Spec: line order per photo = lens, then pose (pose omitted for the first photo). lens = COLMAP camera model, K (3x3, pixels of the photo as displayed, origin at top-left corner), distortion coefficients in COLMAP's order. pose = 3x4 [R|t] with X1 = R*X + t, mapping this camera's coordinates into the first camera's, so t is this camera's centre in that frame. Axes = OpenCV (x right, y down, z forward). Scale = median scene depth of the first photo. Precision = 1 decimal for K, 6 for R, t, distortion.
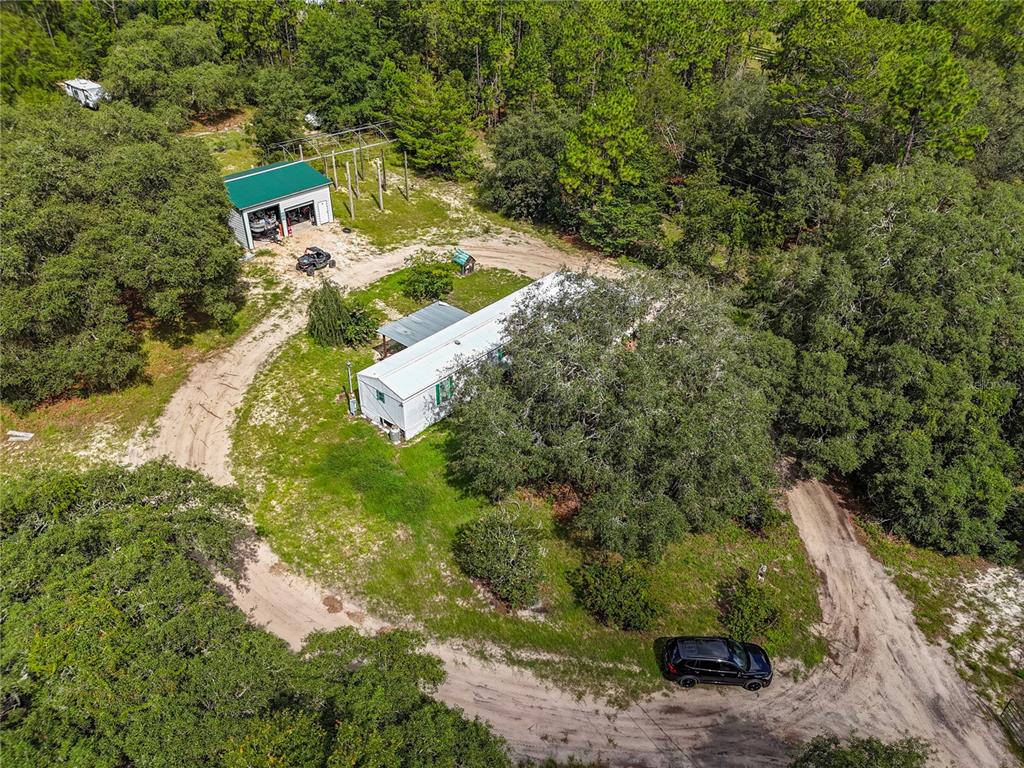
lens RADIAL K [[750.5, 0, 514.2], [0, 750.5, 387.3], [0, 0, 1]] dist [0.070719, -0.077817]
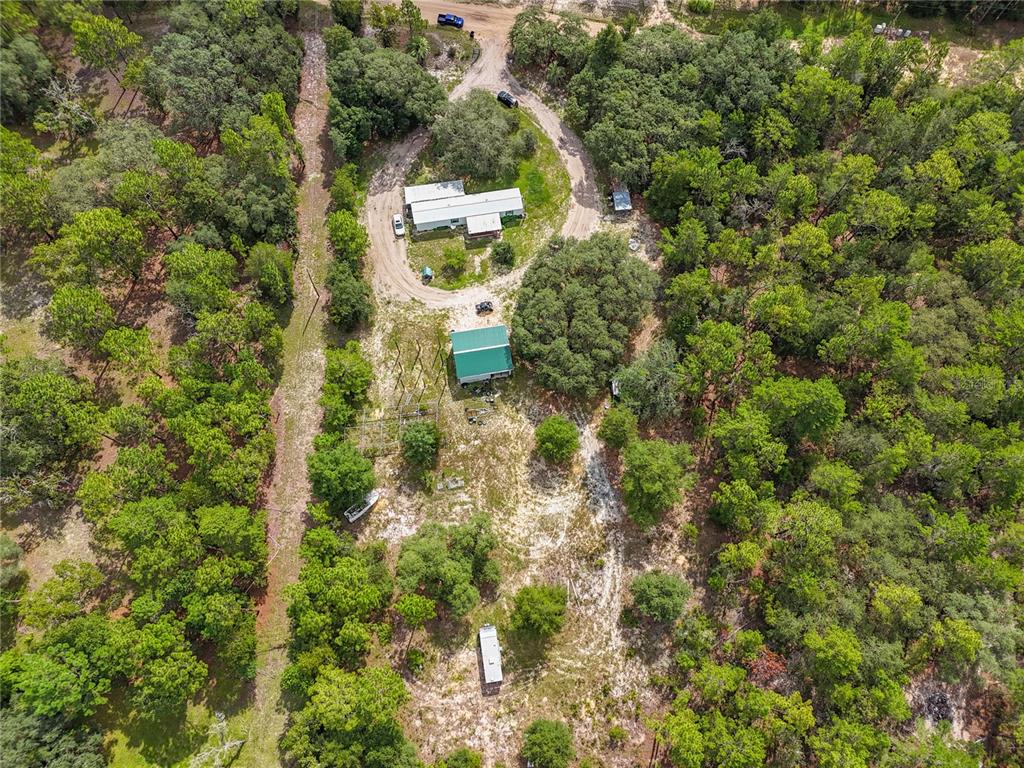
lens RADIAL K [[750.5, 0, 512.7], [0, 750.5, 385.3], [0, 0, 1]] dist [0.070719, -0.077817]
pose [[-0.774534, -0.608746, 0.171829, -0.913194], [0.323102, -0.147221, 0.934843, -2.387291], [-0.543785, 0.779586, 0.310715, 0.524301]]
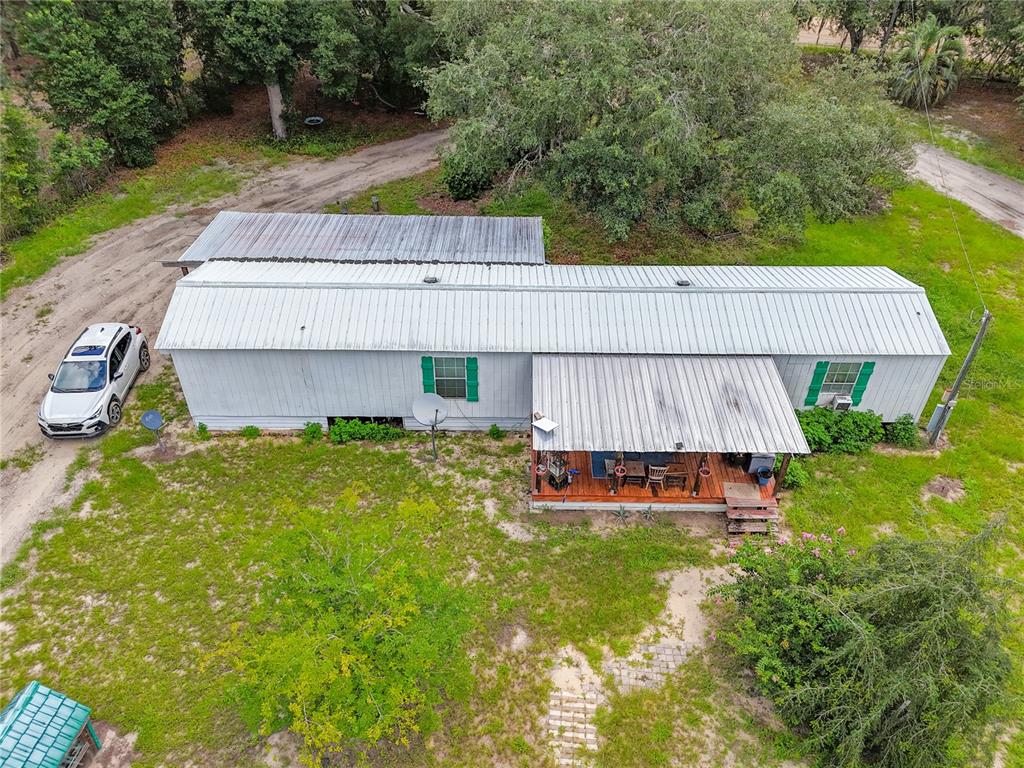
lens RADIAL K [[750.5, 0, 512.7], [0, 750.5, 387.0], [0, 0, 1]] dist [0.070719, -0.077817]
pose [[-0.651523, -0.493792, 0.575923, -0.246143], [0.403126, 0.417760, 0.814227, -0.361258], [-0.642657, 0.762657, -0.073120, 0.977961]]
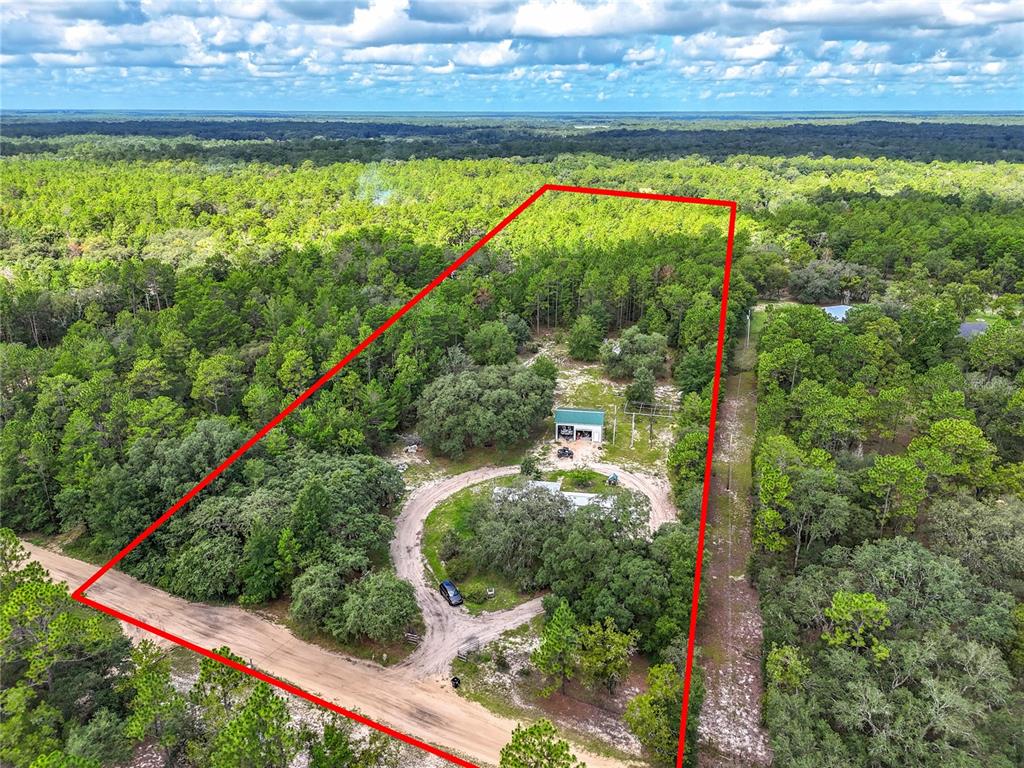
lens RADIAL K [[750.5, 0, 511.8], [0, 750.5, 379.1], [0, 0, 1]] dist [0.070719, -0.077817]
pose [[0.531002, 0.268362, -0.803753, 1.547751], [-0.463442, 0.886067, -0.010329, -0.295241], [0.709407, 0.377978, 0.594874, -0.588997]]
